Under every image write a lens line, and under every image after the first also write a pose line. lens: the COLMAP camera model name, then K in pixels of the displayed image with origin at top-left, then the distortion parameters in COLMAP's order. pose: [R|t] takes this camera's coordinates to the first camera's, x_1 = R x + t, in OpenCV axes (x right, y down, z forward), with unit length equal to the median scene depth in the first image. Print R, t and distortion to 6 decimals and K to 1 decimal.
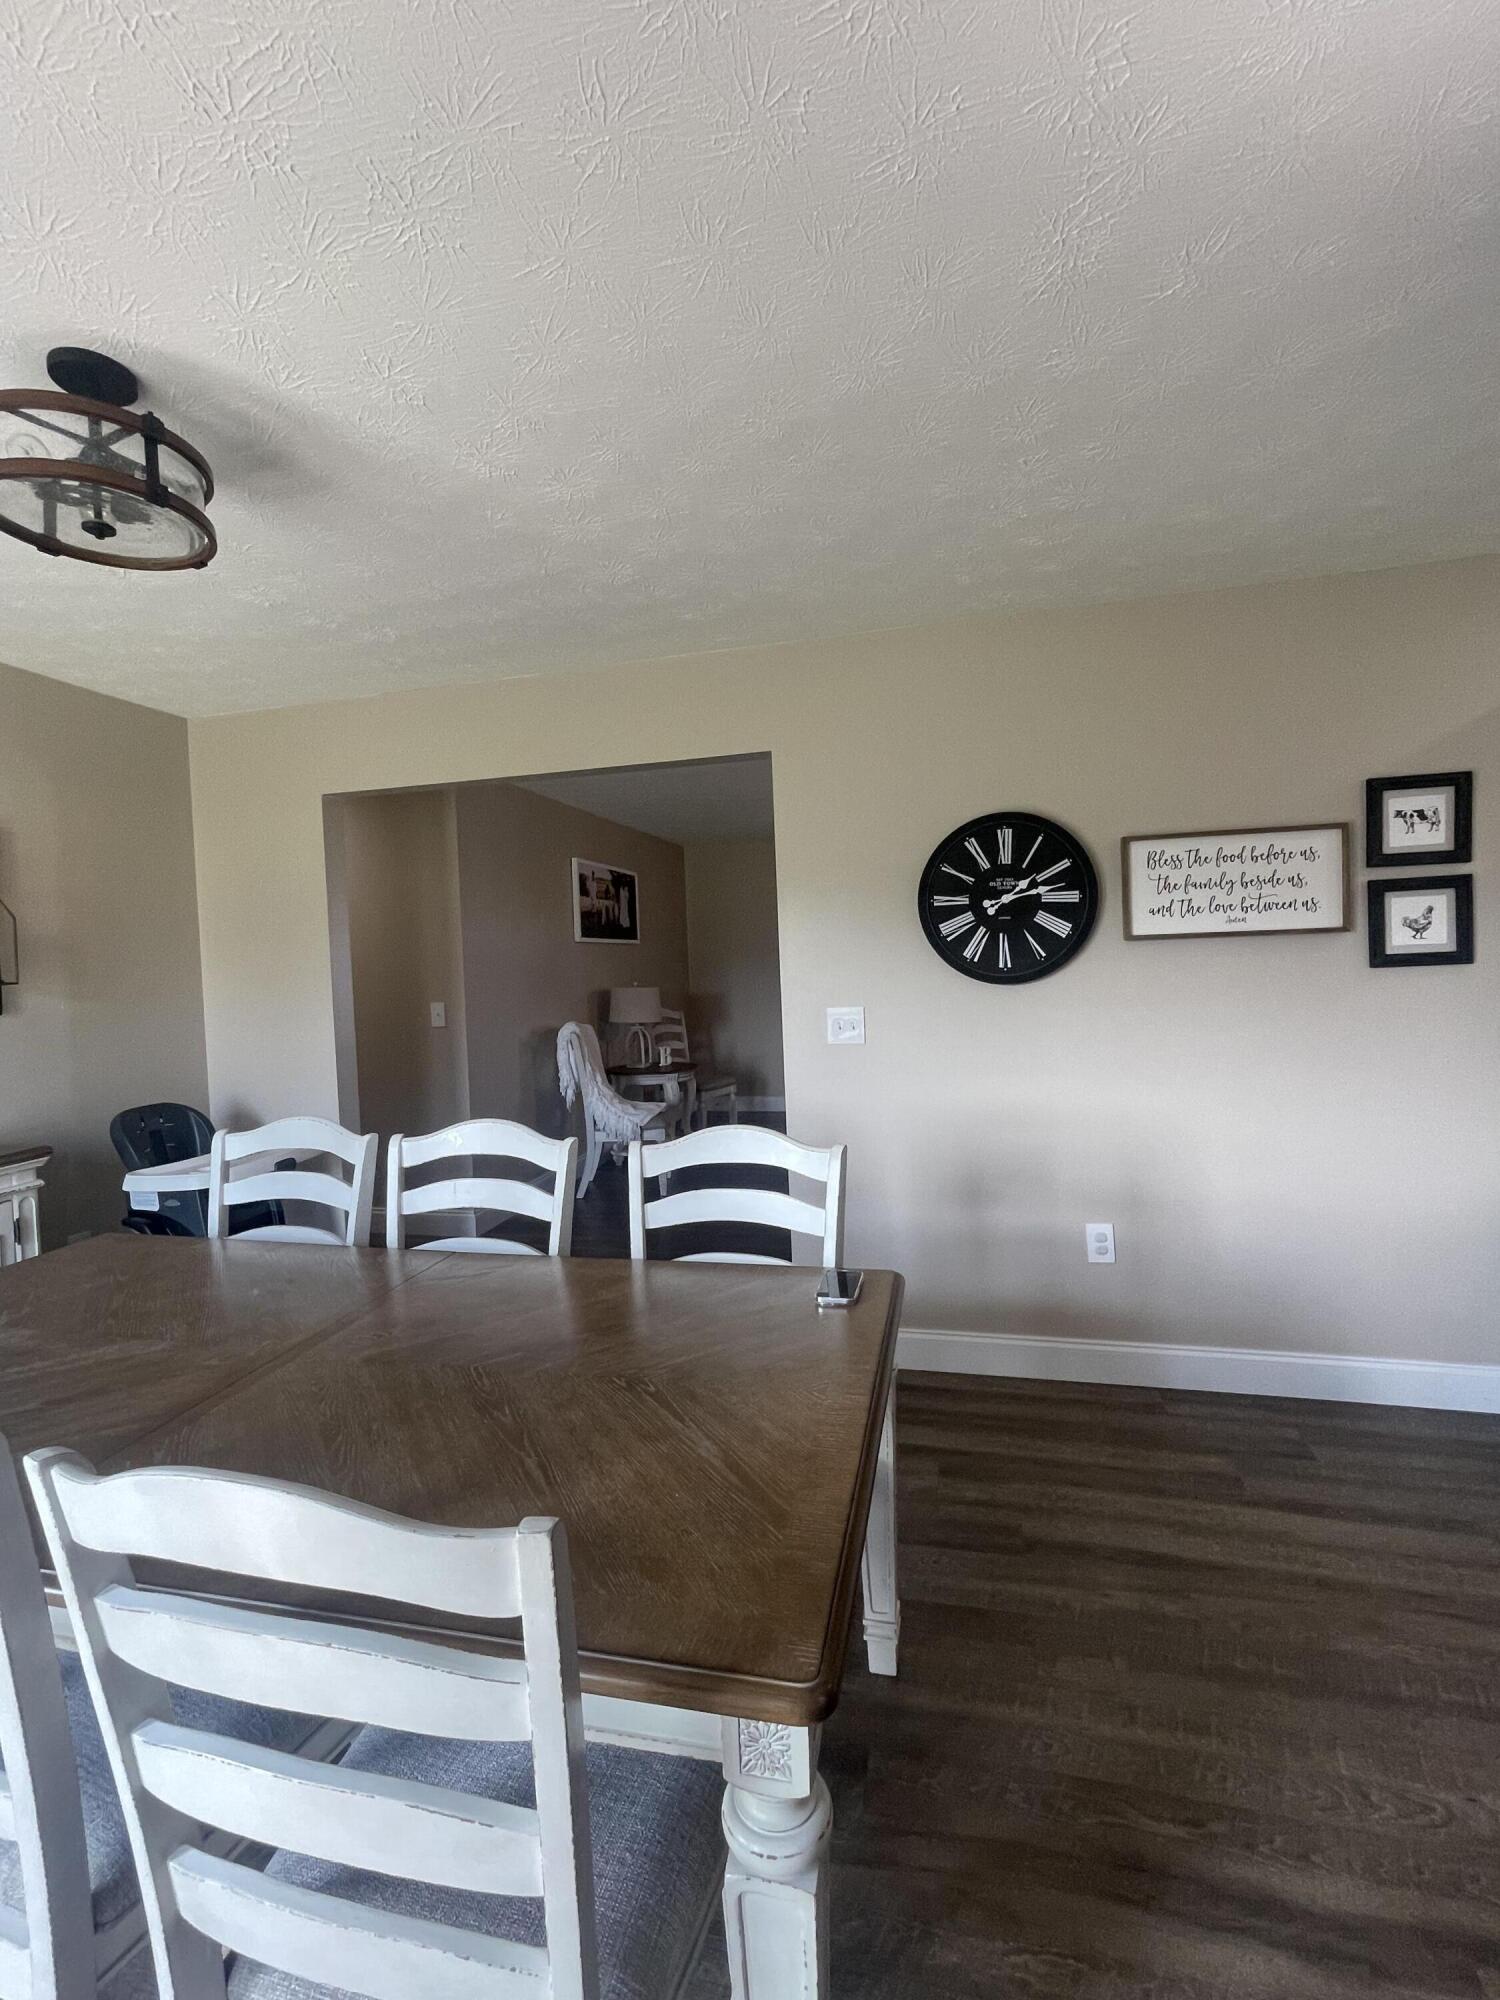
lens RADIAL K [[874.2, 0, 750.0], [0, 874.2, 1000.0], [0, 0, 1]] dist [-0.002113, -0.003334]
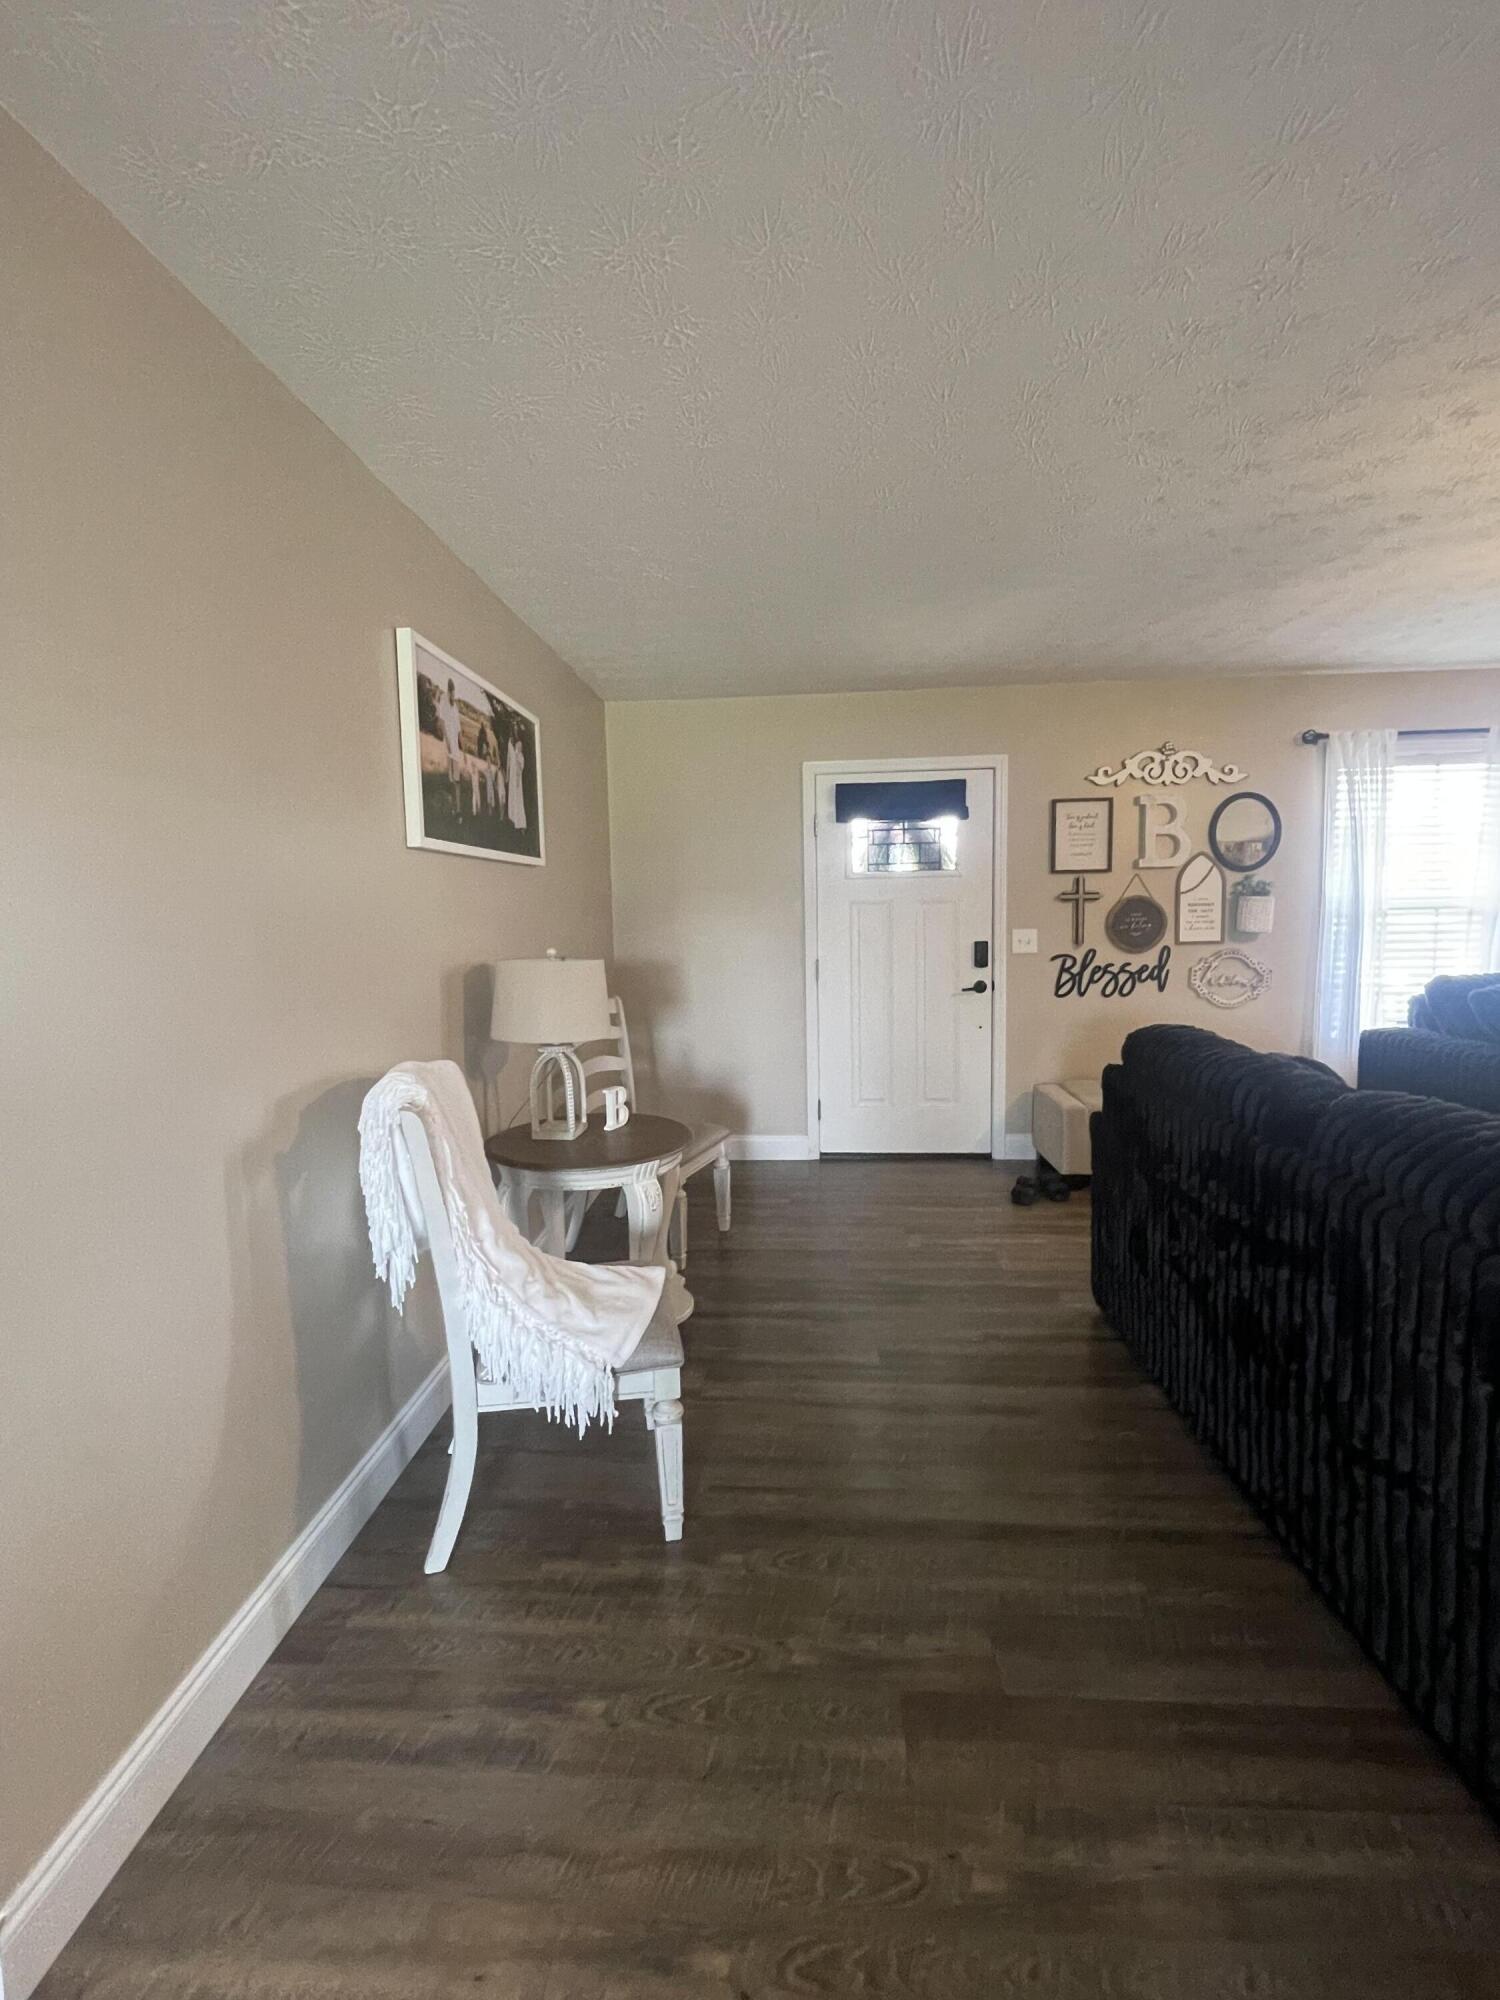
lens RADIAL K [[874.2, 0, 750.0], [0, 874.2, 1000.0], [0, 0, 1]] dist [-0.002113, -0.003334]
pose [[0.983554, -0.001299, 0.180608, -0.133741], [-0.009803, 0.998116, 0.060564, -0.026077], [-0.180346, -0.061339, 0.981689, 0.649269]]
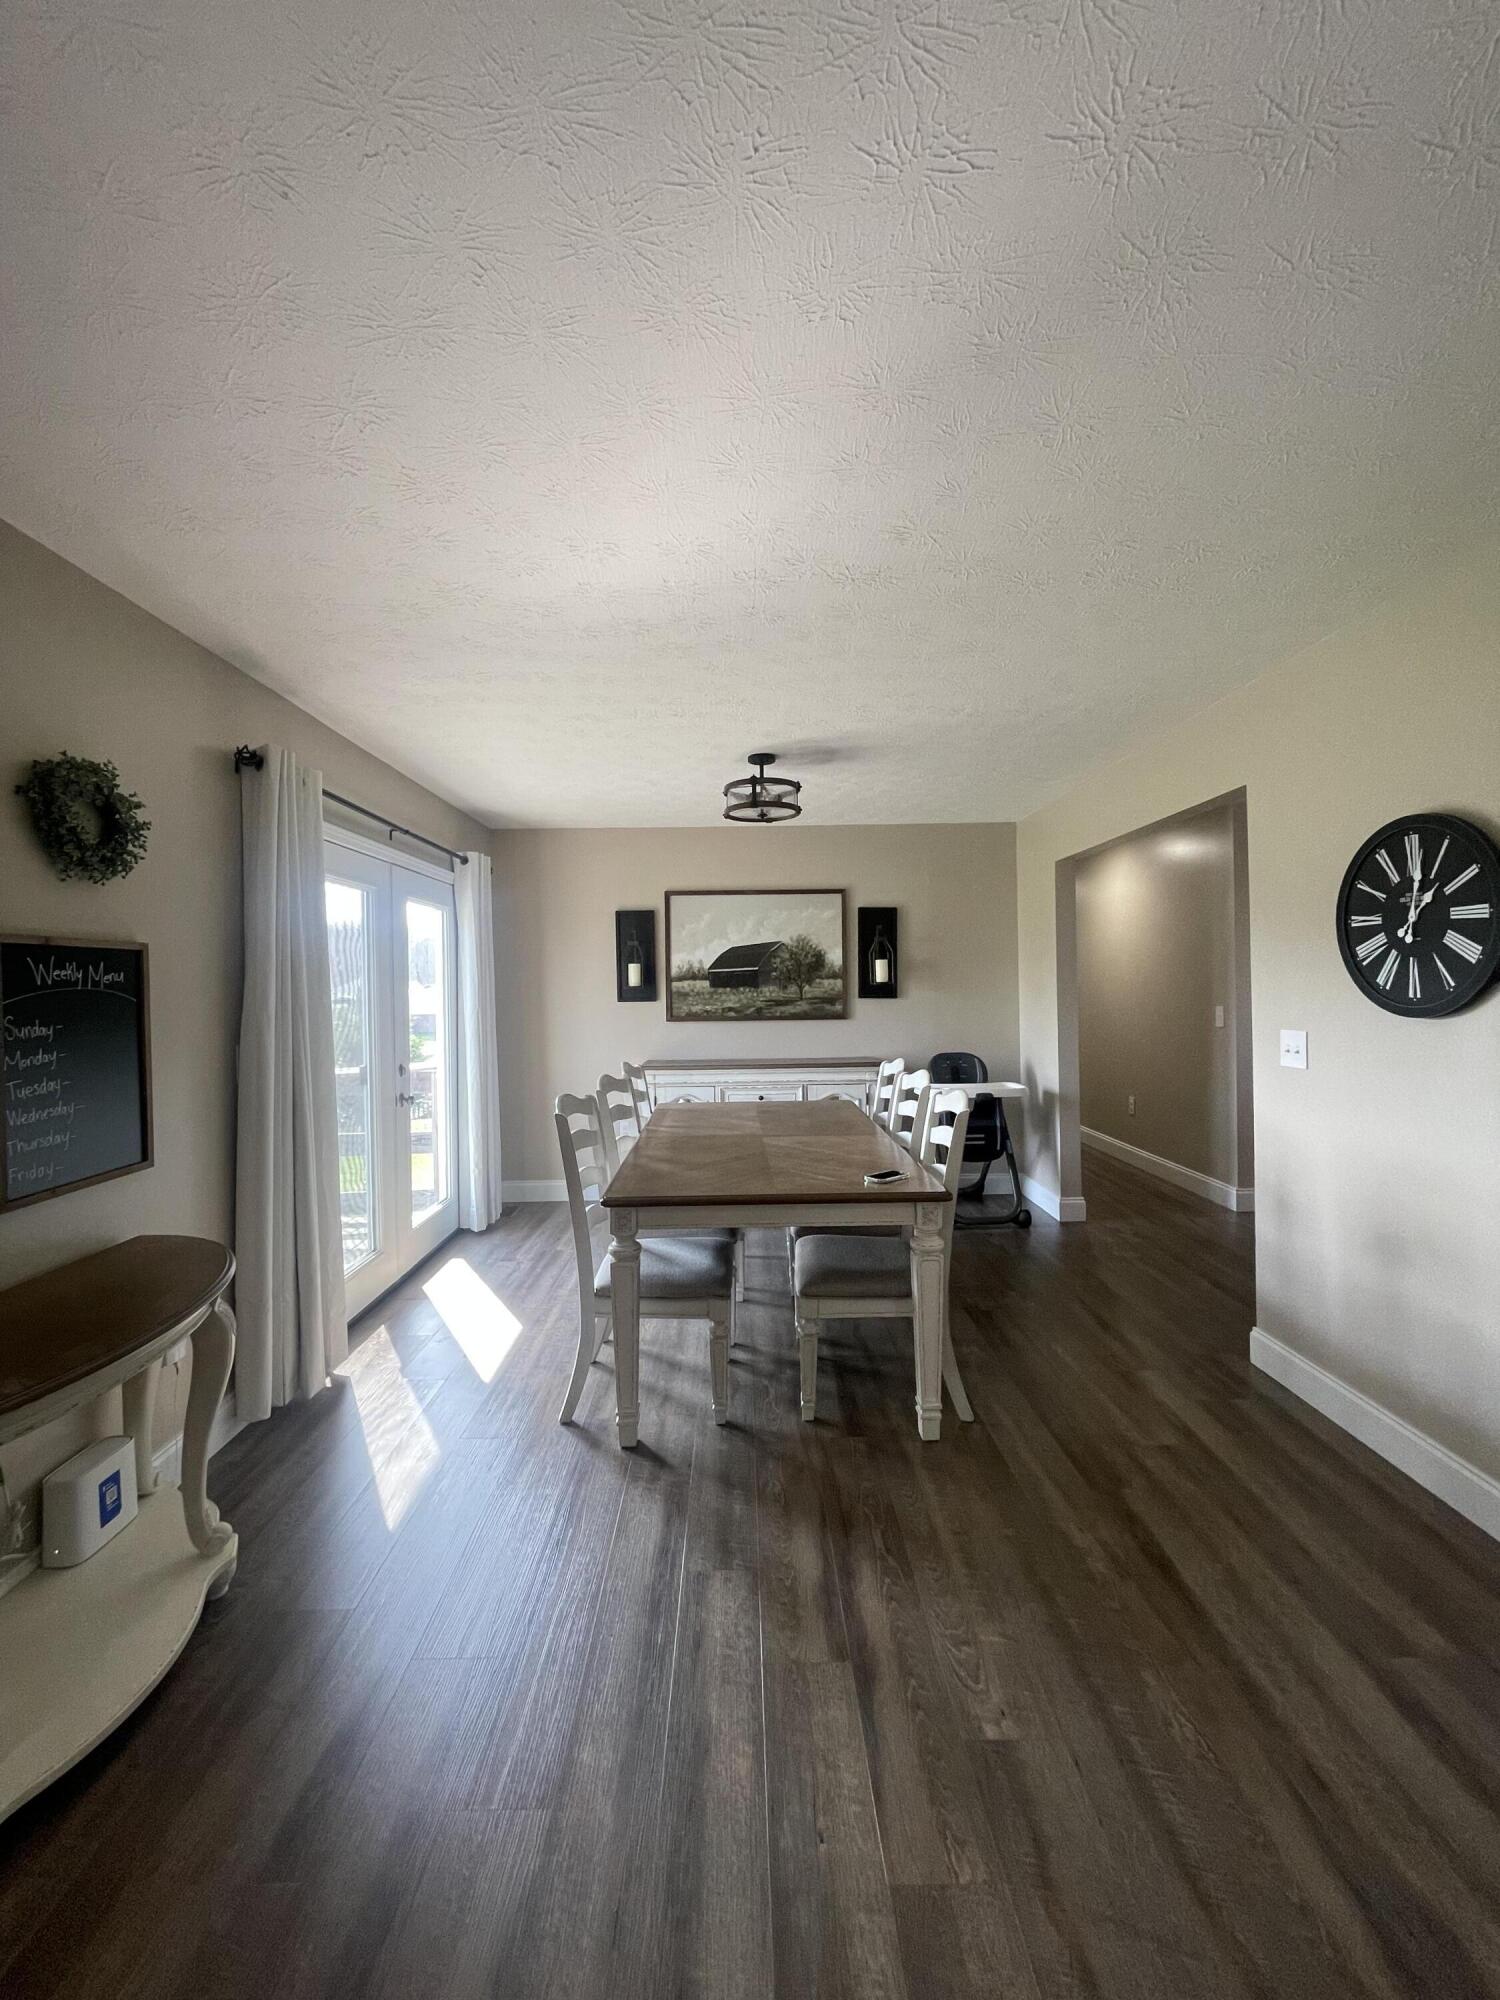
lens RADIAL K [[802.9, 0, 750.0], [0, 802.9, 1000.0], [0, 0, 1]] dist [0.000424, 0.000065]
pose [[0.254847, 0.042071, -0.966066, 0.460077], [-0.028756, 0.998941, 0.035917, -0.023201], [0.966554, 0.018627, 0.255787, 0.093623]]
